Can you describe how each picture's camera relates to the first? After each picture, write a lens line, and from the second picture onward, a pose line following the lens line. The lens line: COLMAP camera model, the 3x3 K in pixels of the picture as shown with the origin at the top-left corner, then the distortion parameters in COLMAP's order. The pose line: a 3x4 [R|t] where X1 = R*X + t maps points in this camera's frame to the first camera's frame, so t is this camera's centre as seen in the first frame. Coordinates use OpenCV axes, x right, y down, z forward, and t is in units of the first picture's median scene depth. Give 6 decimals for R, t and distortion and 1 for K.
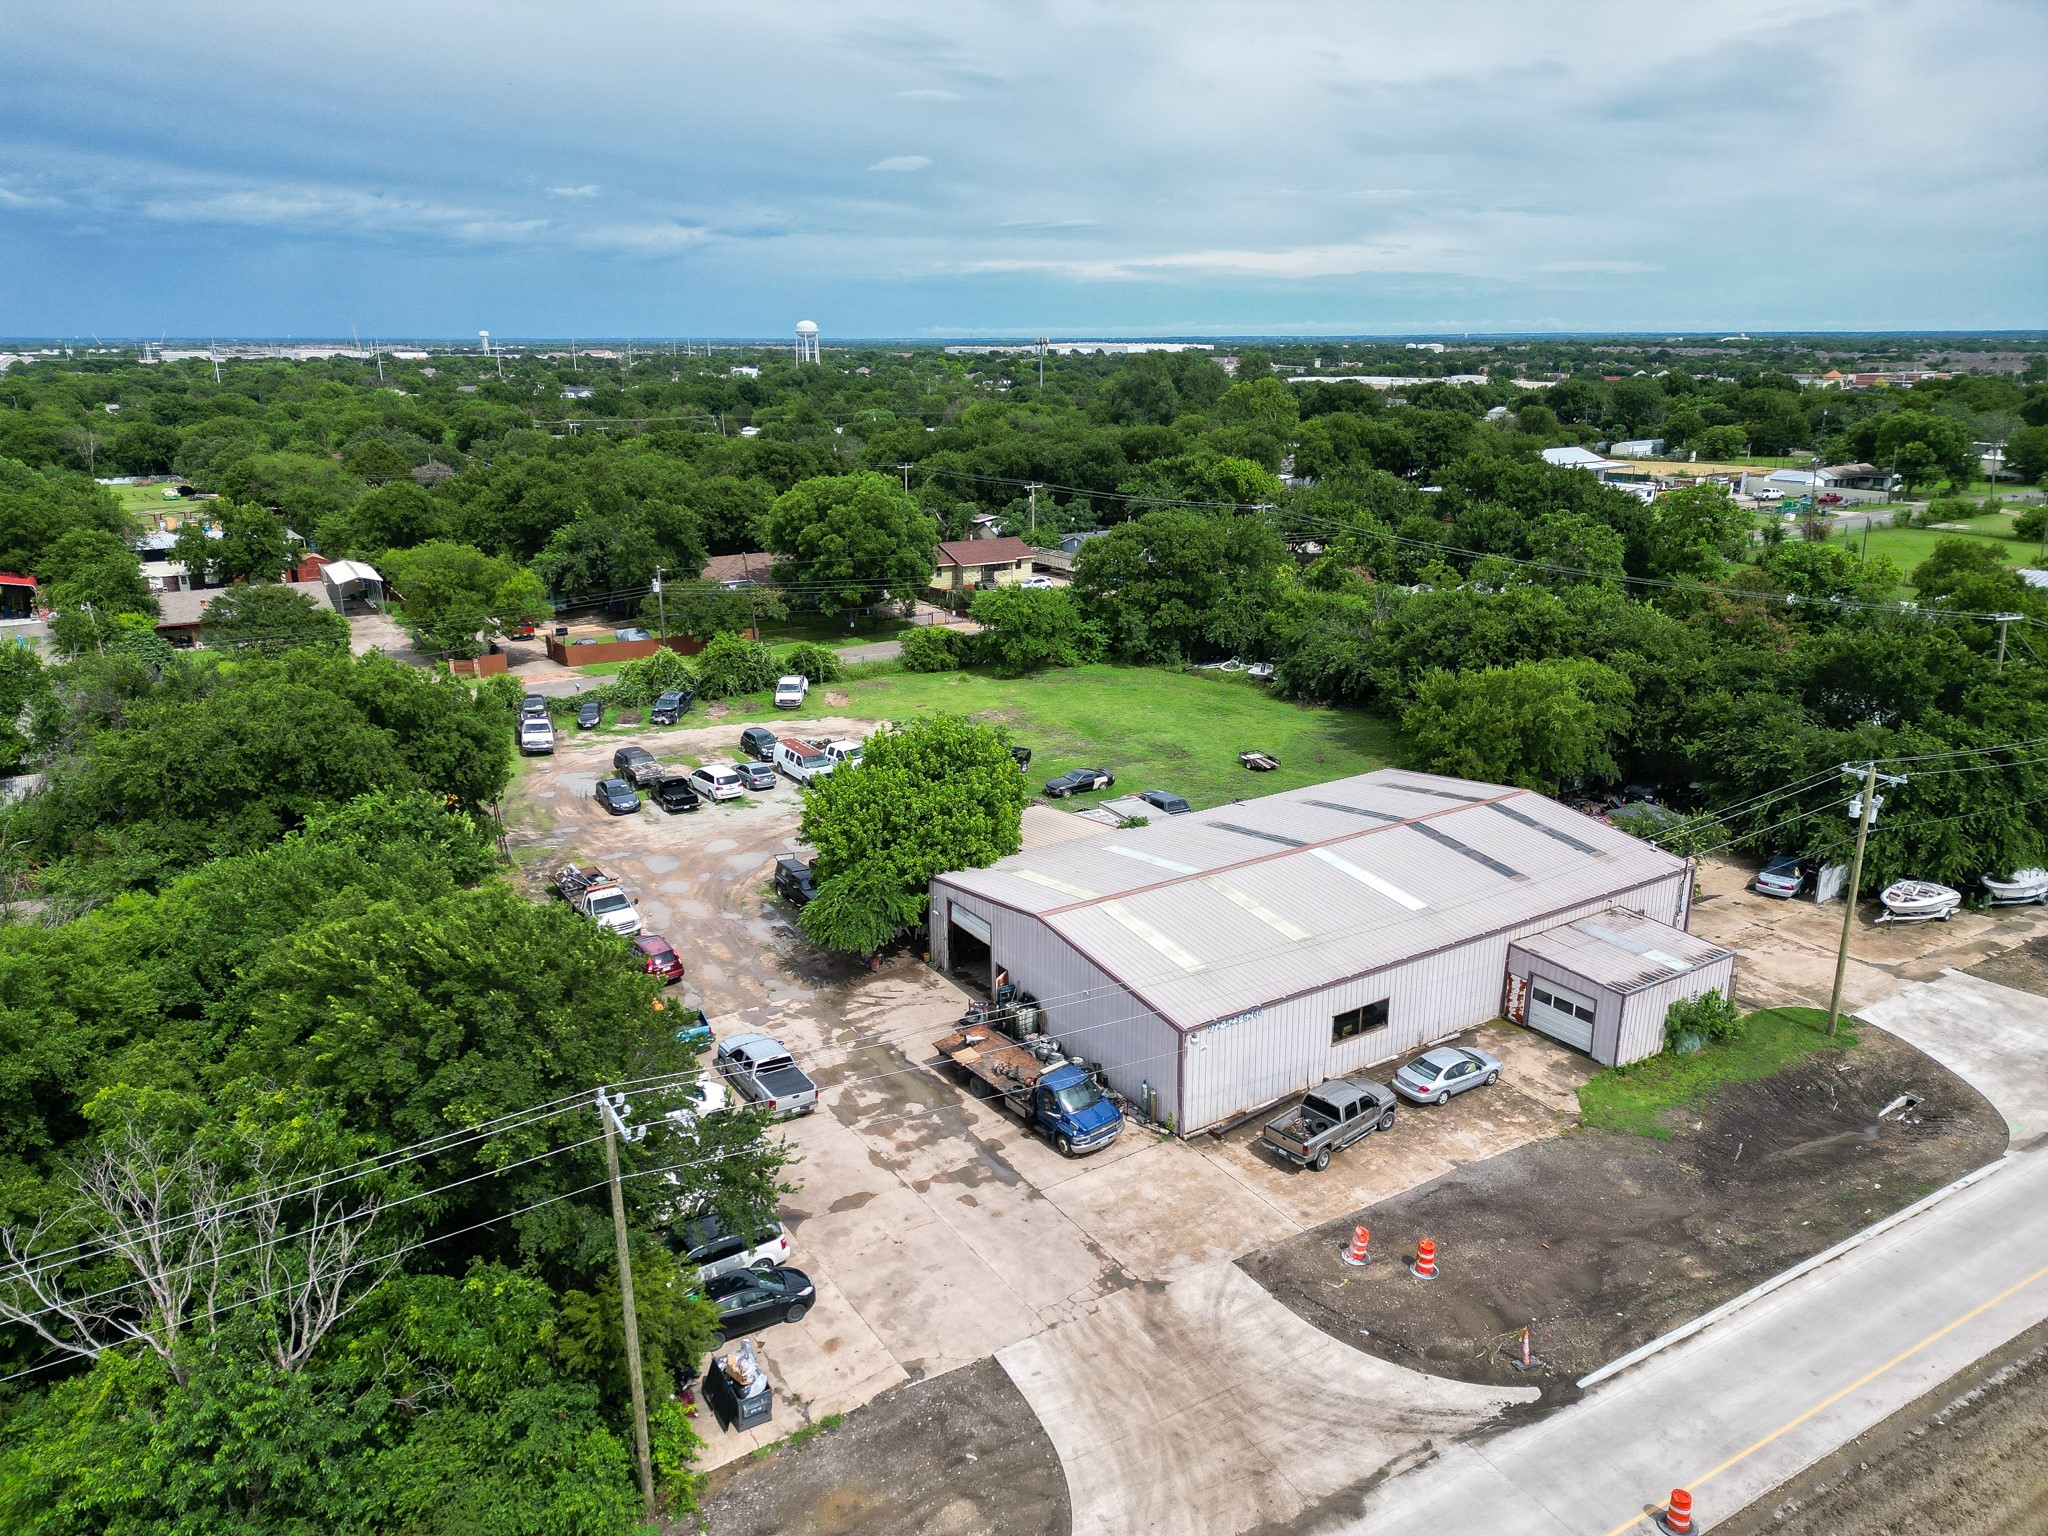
lens RADIAL K [[1426.4, 0, 1010.8], [0, 1426.4, 766.7], [0, 0, 1]] dist [0.055365, -0.045522]
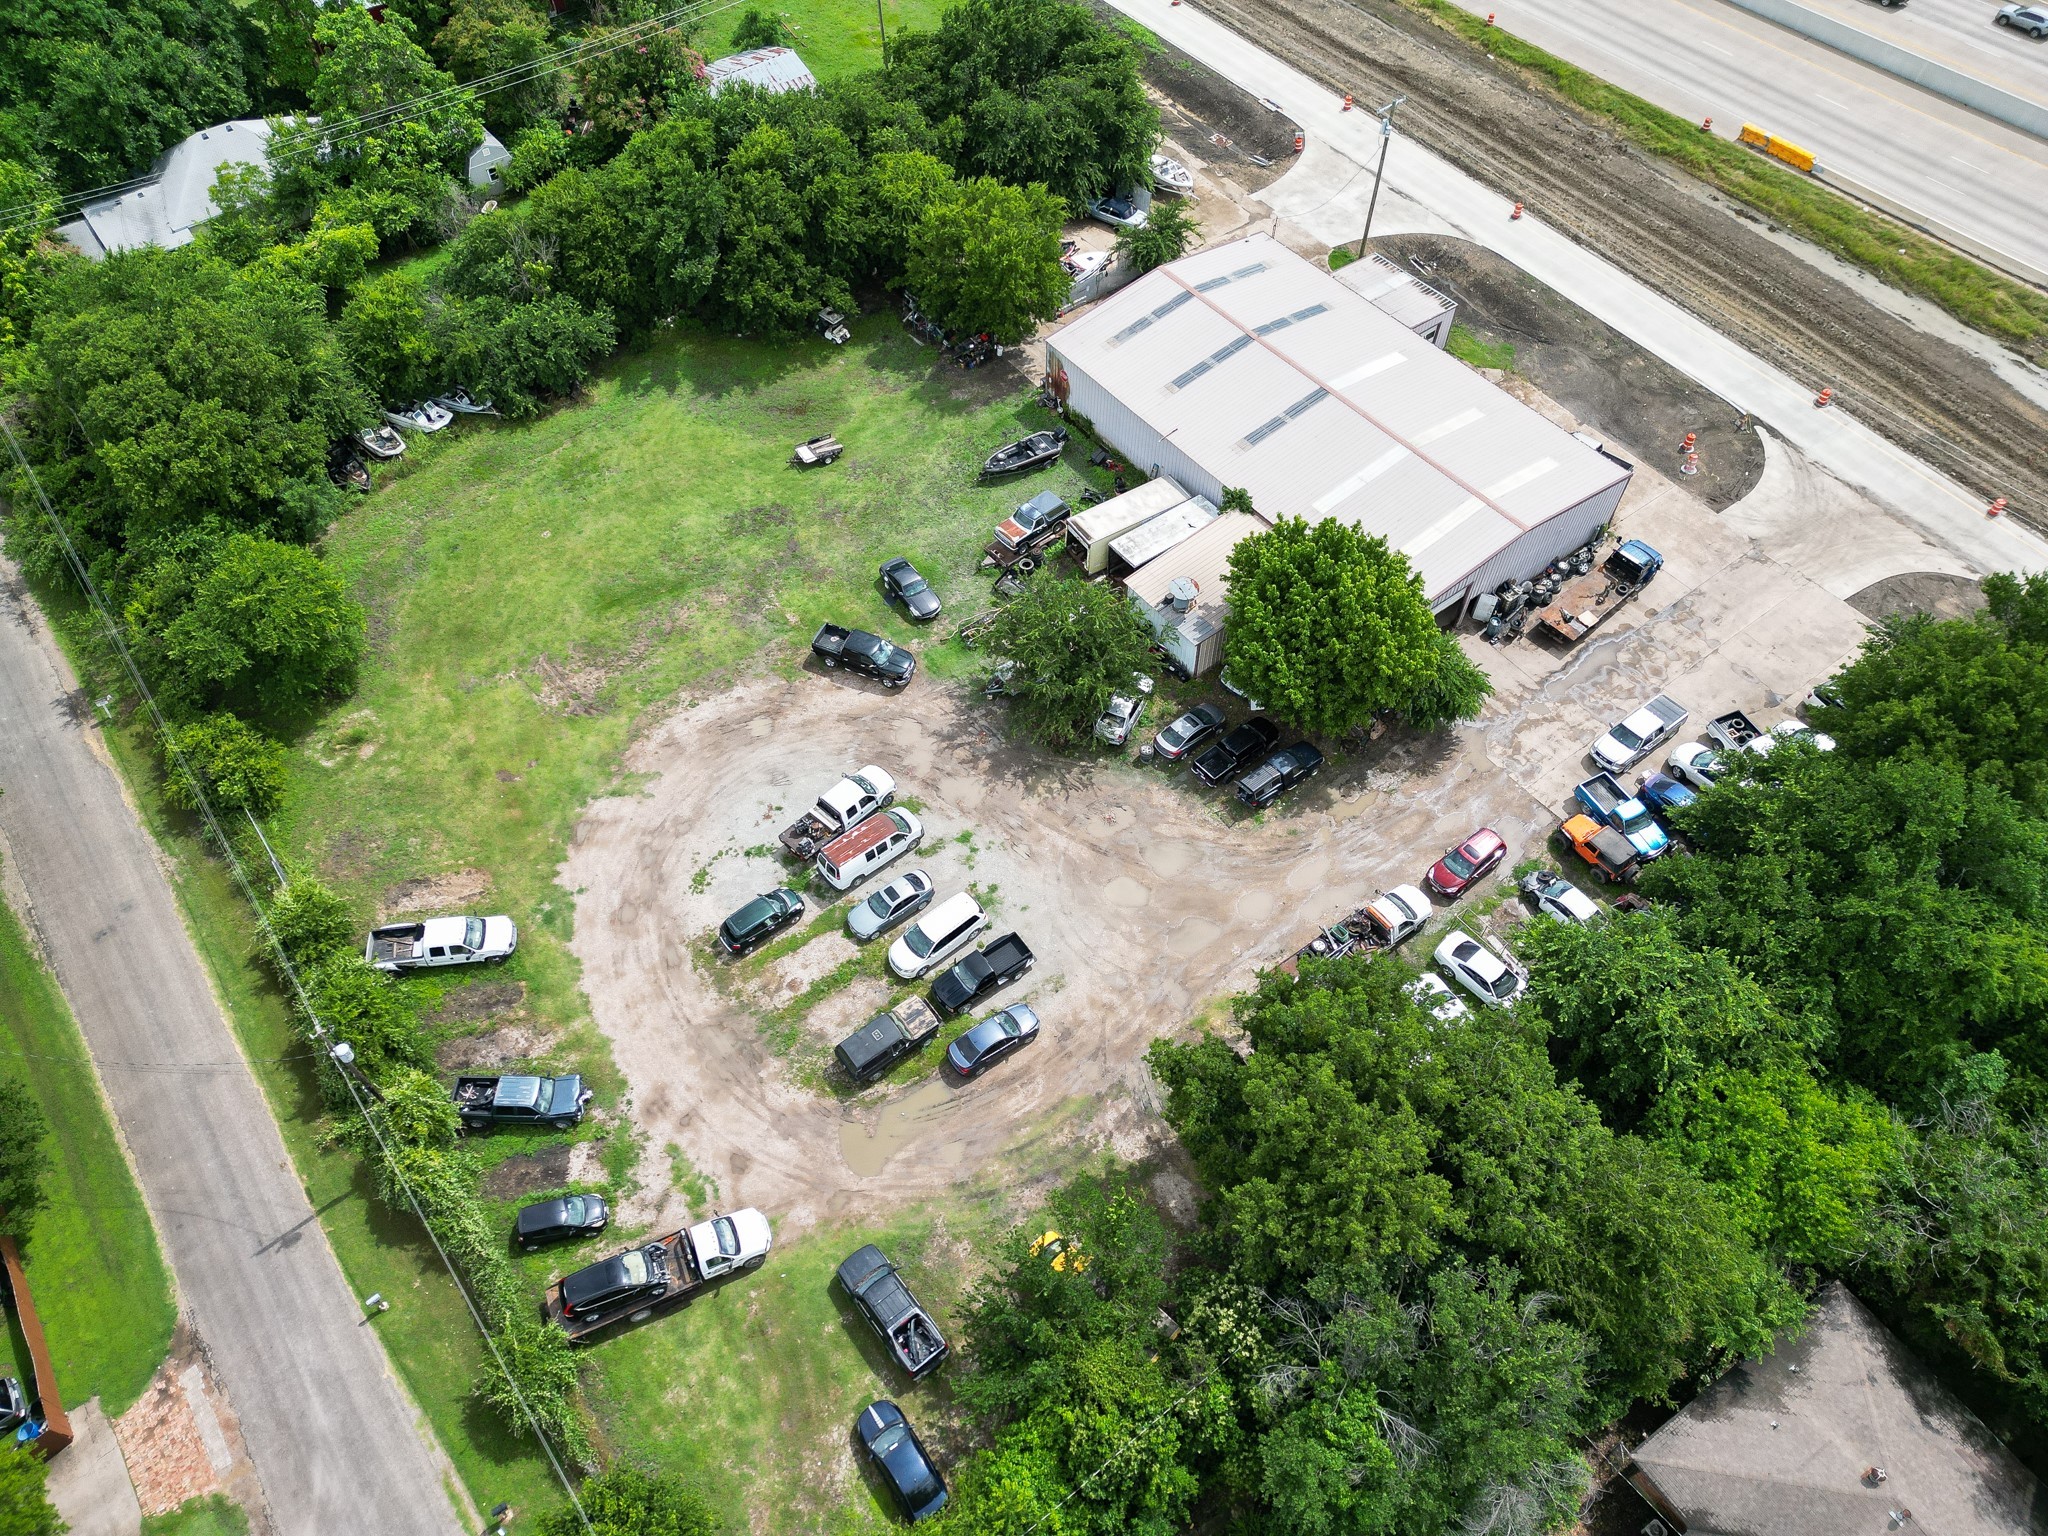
lens RADIAL K [[1426.4, 0, 1017.0], [0, 1426.4, 777.4], [0, 0, 1]] dist [0.055365, -0.045522]
pose [[-0.076078, -0.798367, 0.597346, -0.748372], [0.295595, 0.554093, 0.778206, -0.764534], [-0.952279, 0.235777, 0.193839, 1.008381]]
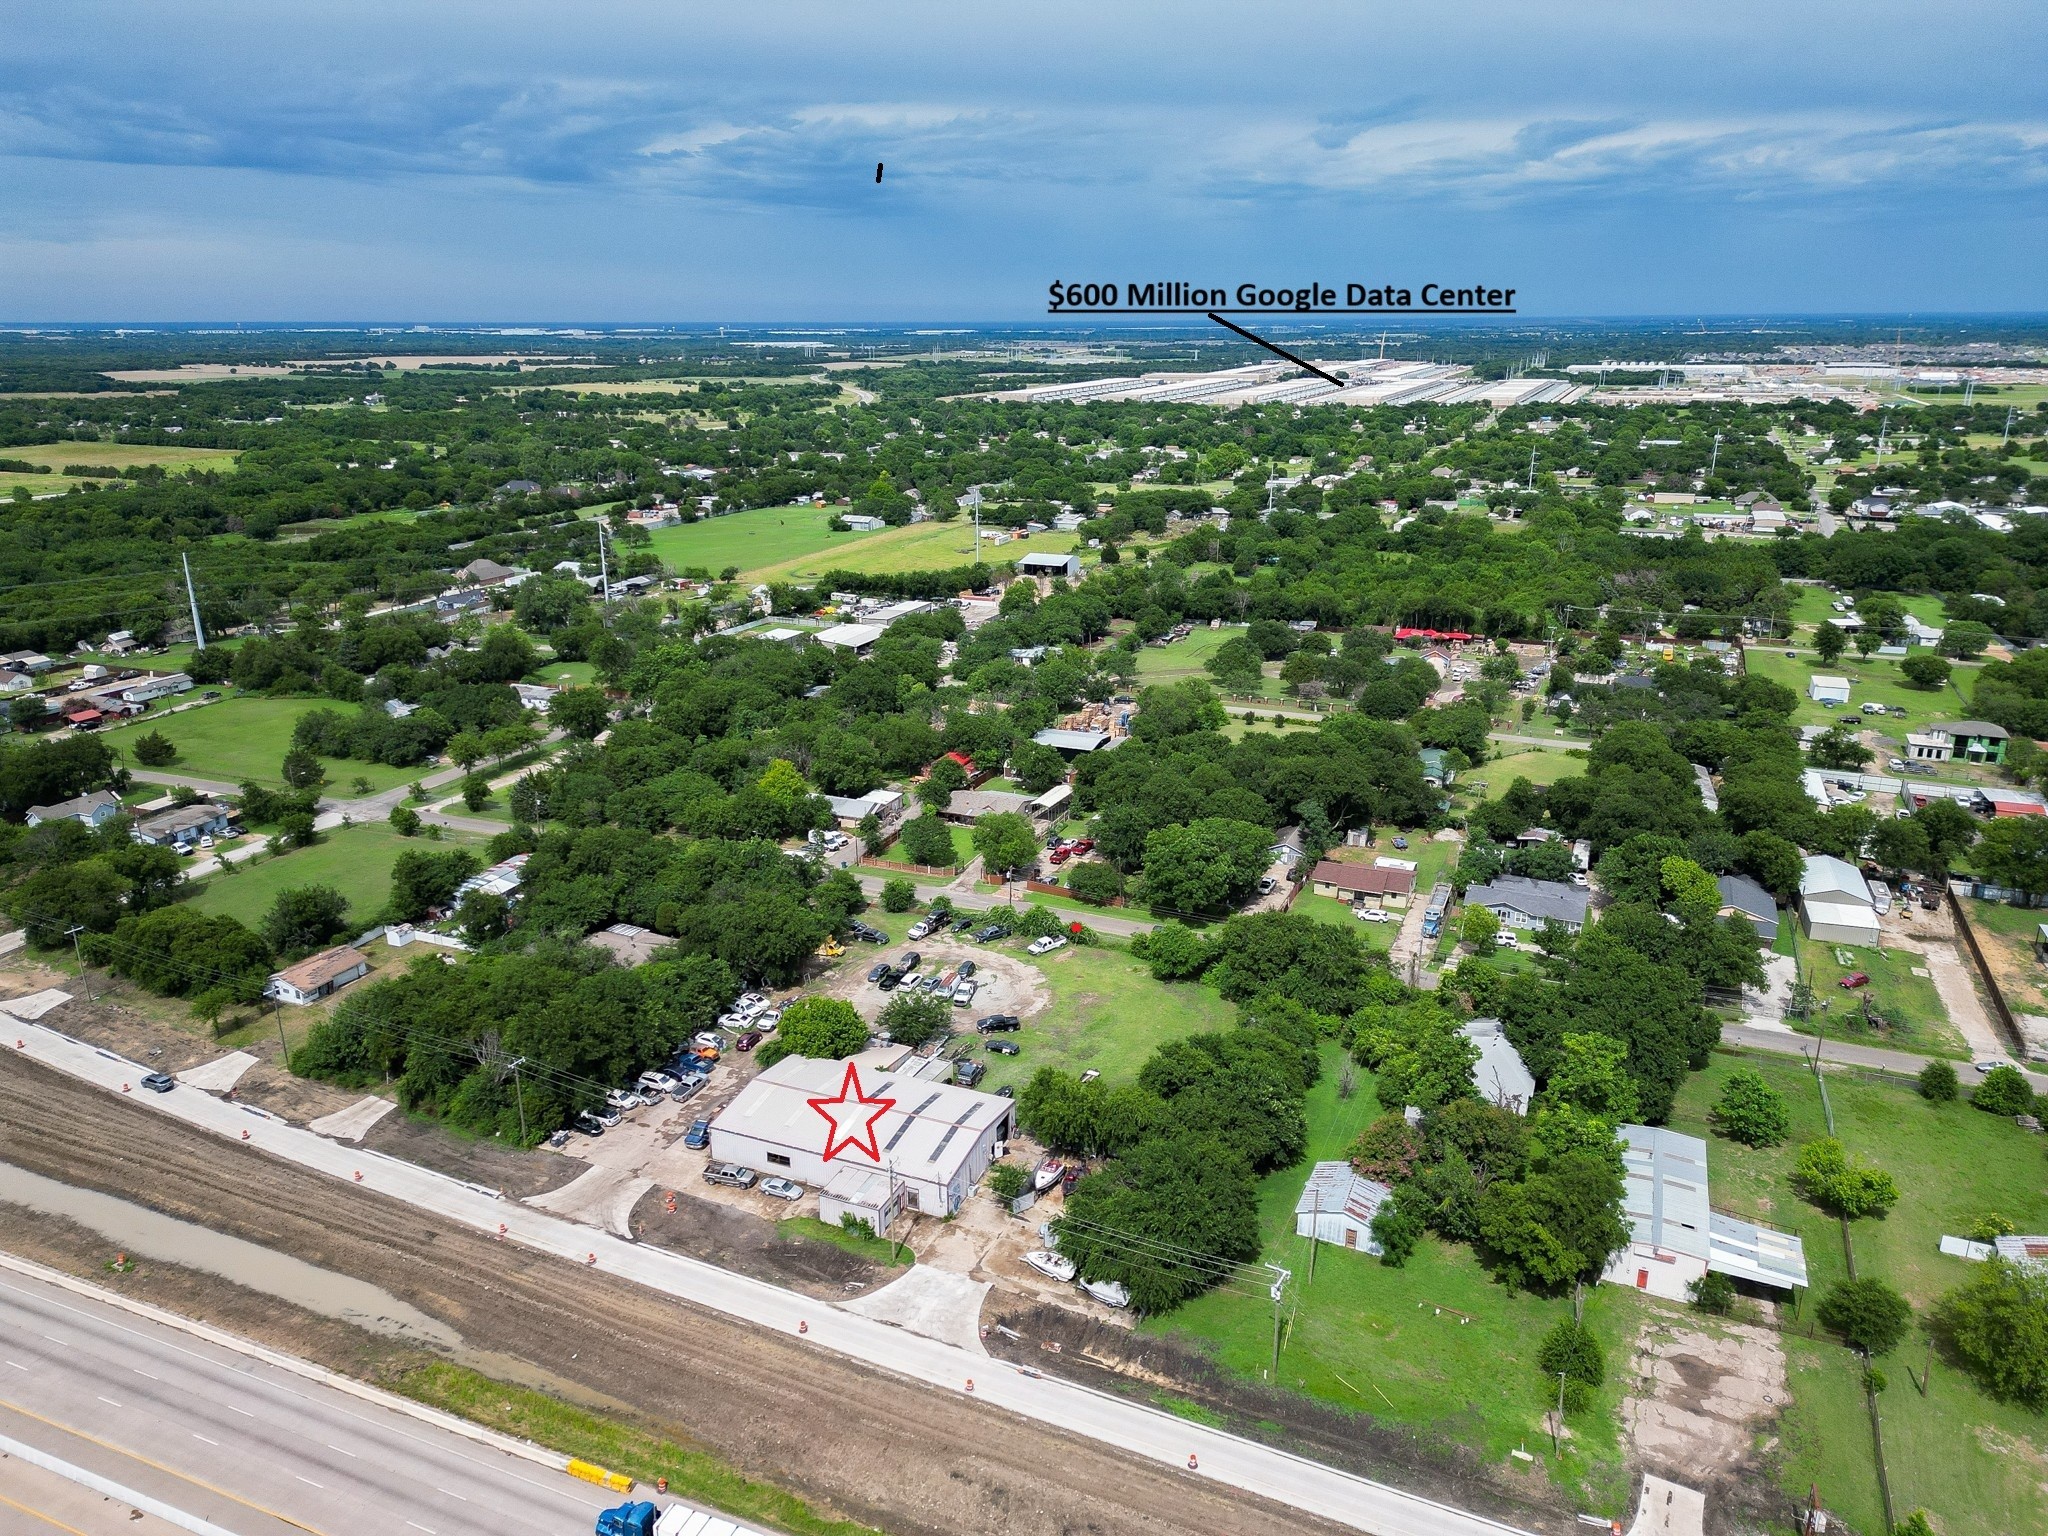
lens RADIAL K [[1426.4, 0, 1018.8], [0, 1426.4, 770.1], [0, 0, 1]] dist [0.055365, -0.045522]
pose [[0.556360, 0.252804, -0.791552, 2.030219], [-0.234117, 0.961695, 0.142590, -0.857919], [0.797279, 0.105984, 0.594234, -0.316668]]
